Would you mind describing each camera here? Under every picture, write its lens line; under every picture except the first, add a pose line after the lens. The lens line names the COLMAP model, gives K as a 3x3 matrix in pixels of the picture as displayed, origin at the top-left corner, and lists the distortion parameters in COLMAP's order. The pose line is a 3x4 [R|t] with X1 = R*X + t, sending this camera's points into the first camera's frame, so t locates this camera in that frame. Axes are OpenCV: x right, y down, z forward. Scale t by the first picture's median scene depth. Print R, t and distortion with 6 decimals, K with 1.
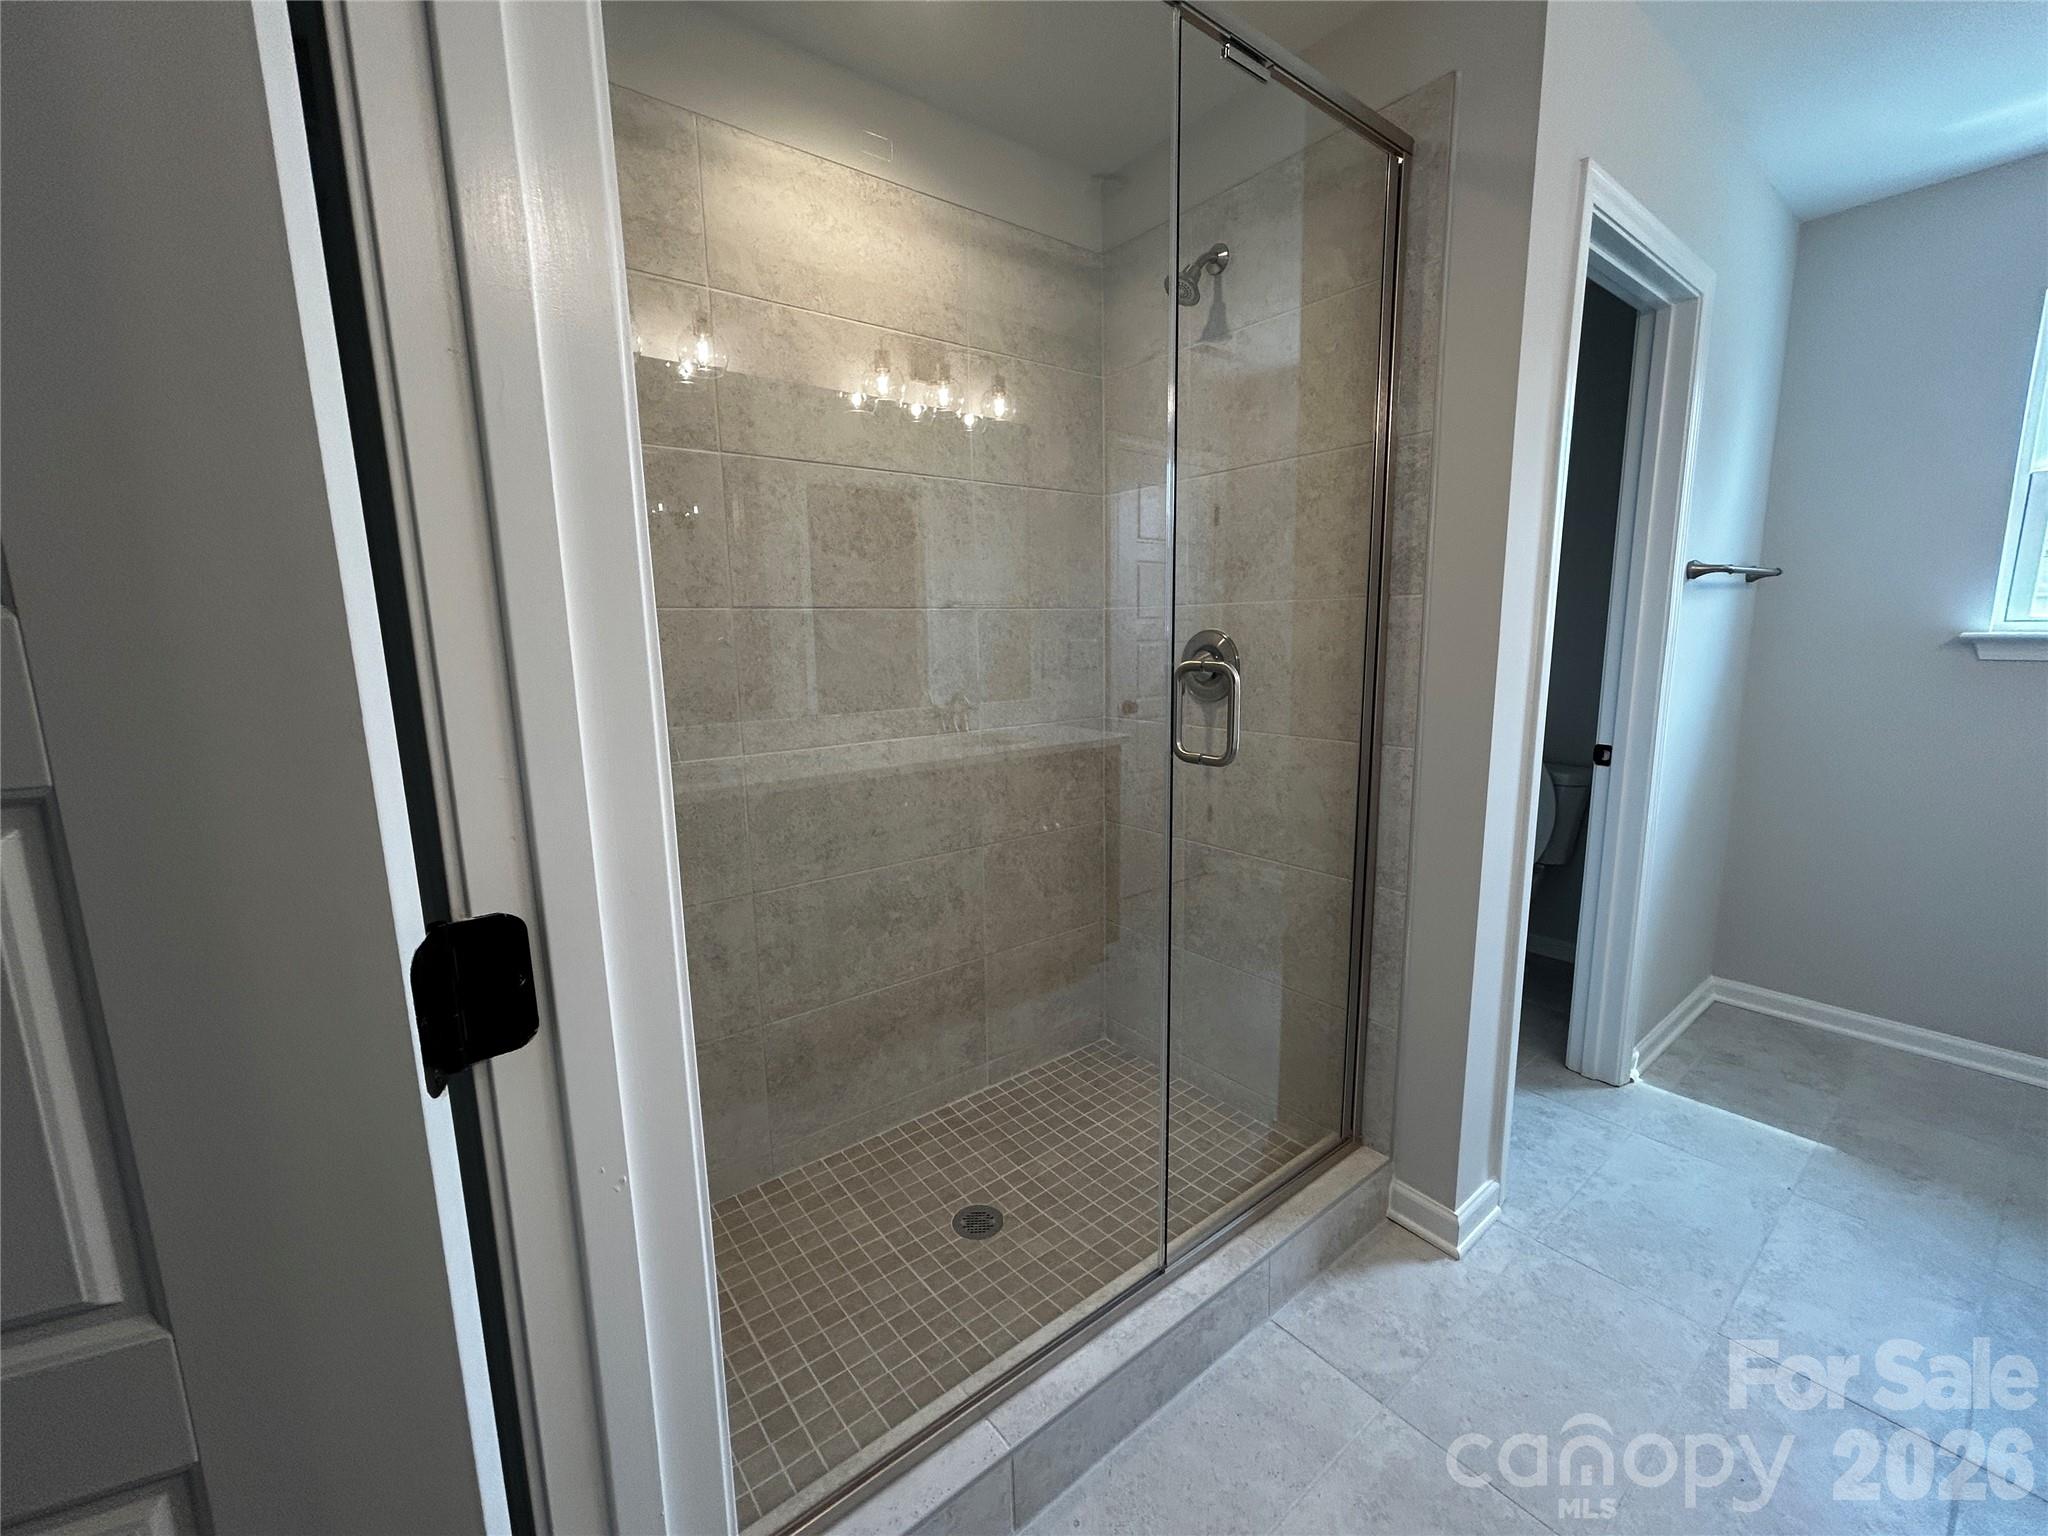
lens RADIAL K [[833.3, 0, 1020.6], [0, 833.3, 767.7], [0, 0, 1]] dist [-0.000643, -0.000017]
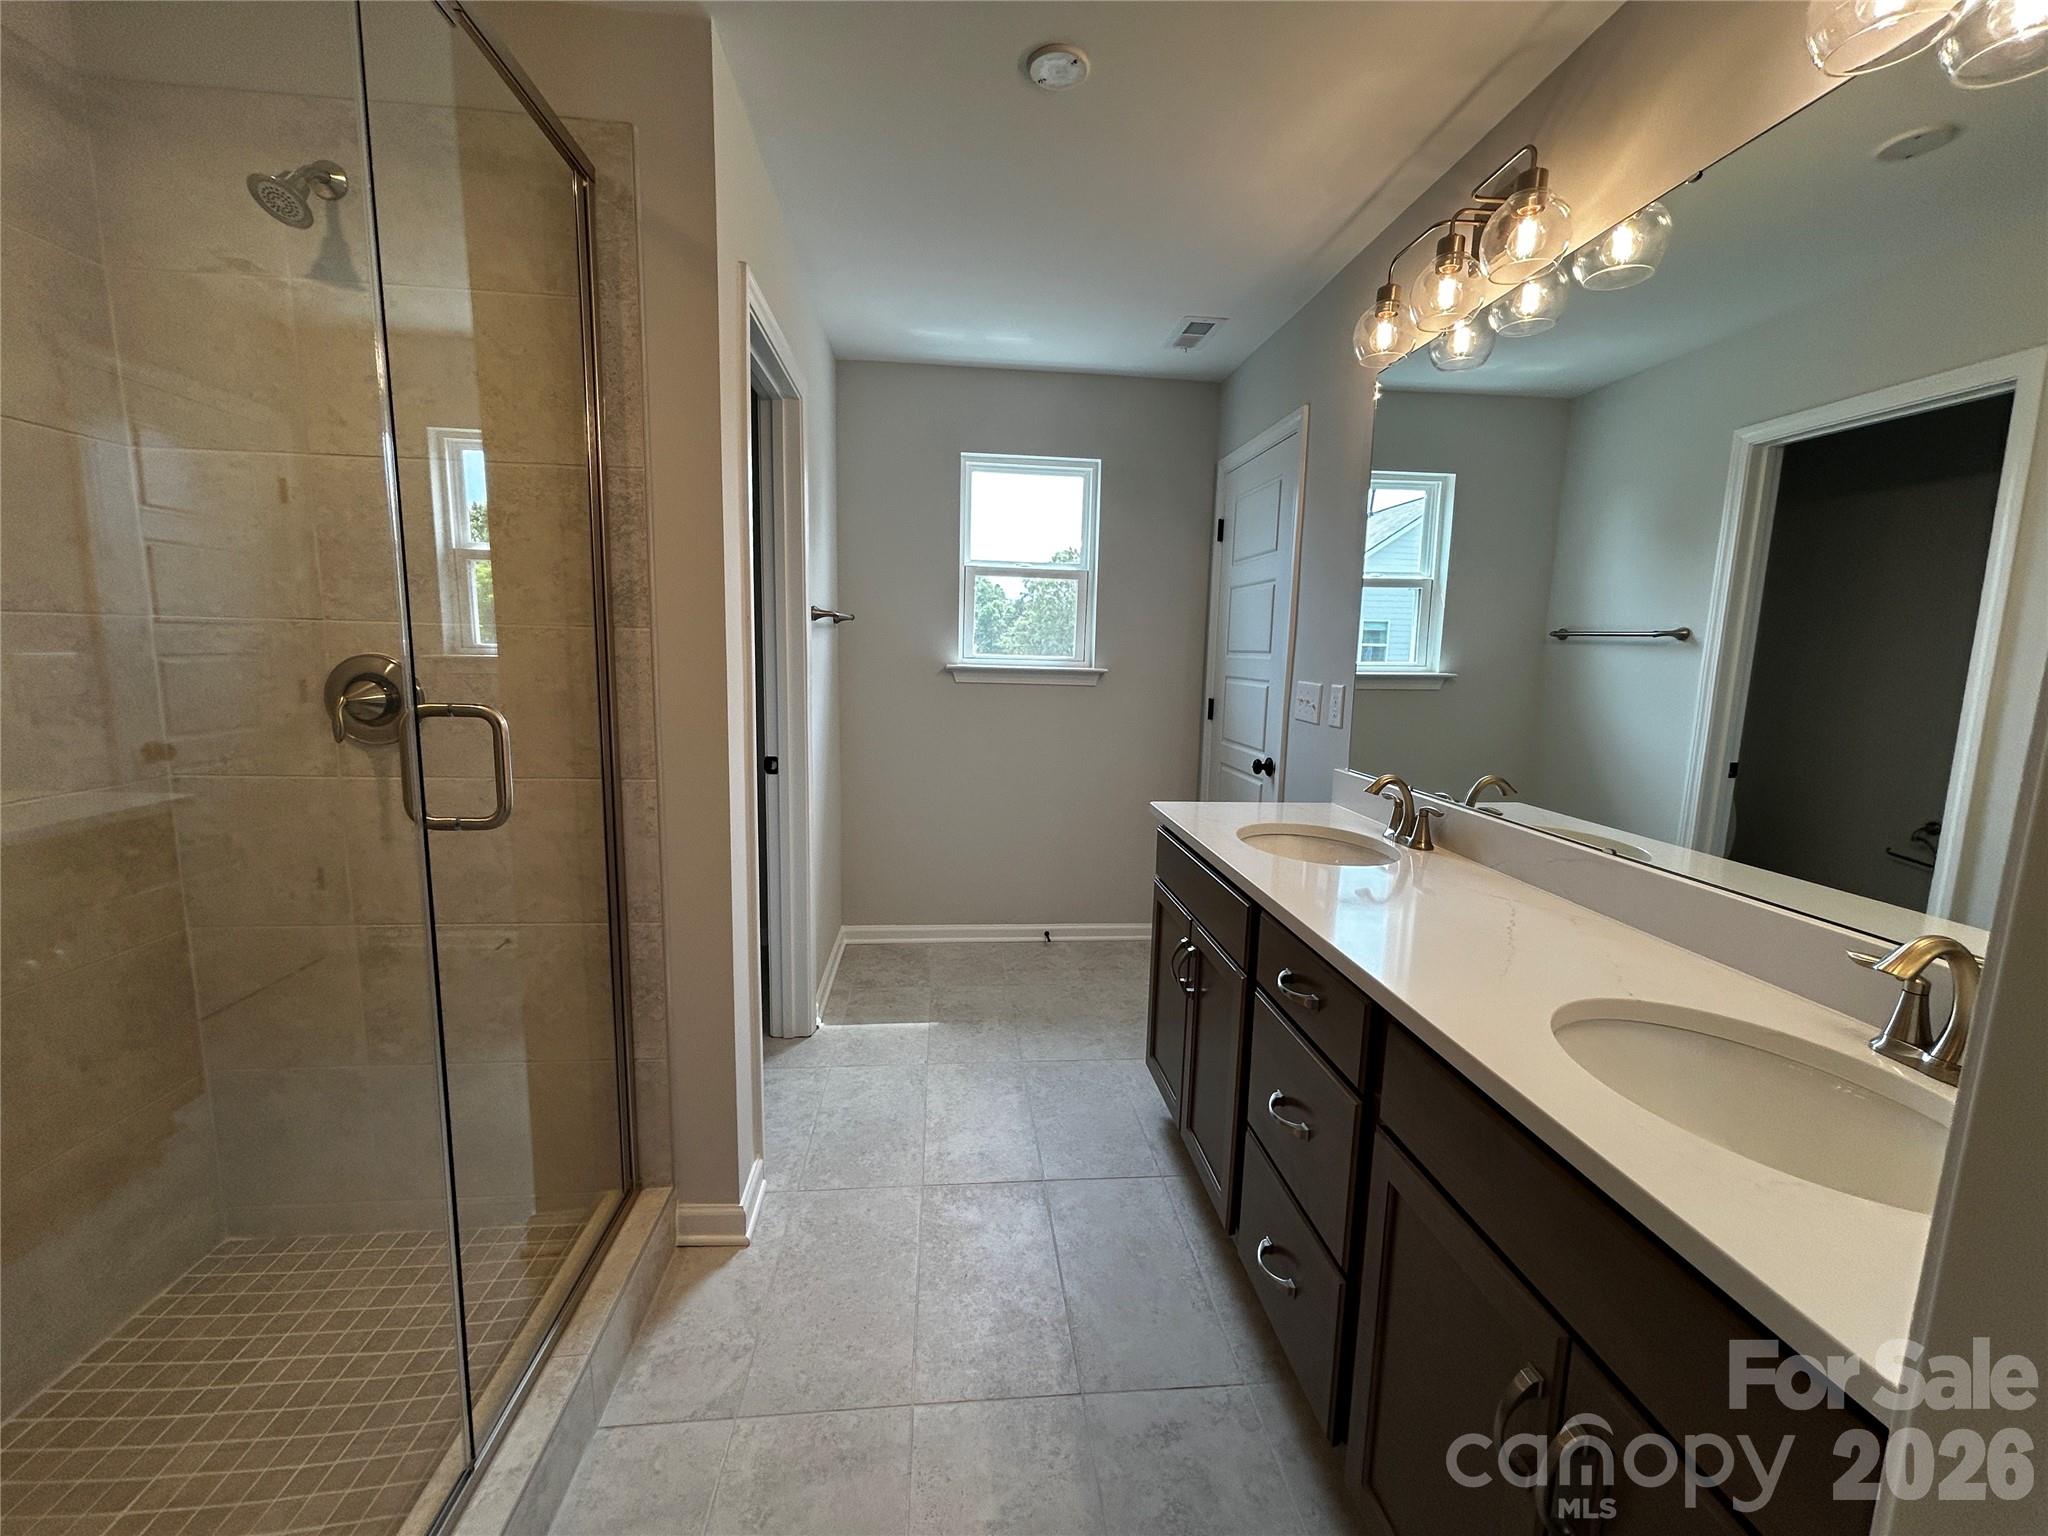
lens RADIAL K [[833.3, 0, 1036.7], [0, 833.3, 767.3], [0, 0, 1]] dist [-0.000643, -0.000017]
pose [[0.530239, -0.092635, 0.842773, -0.122876], [0.104153, 0.993601, 0.043685, -0.031322], [-0.841427, 0.064613, 0.536494, 0.063011]]
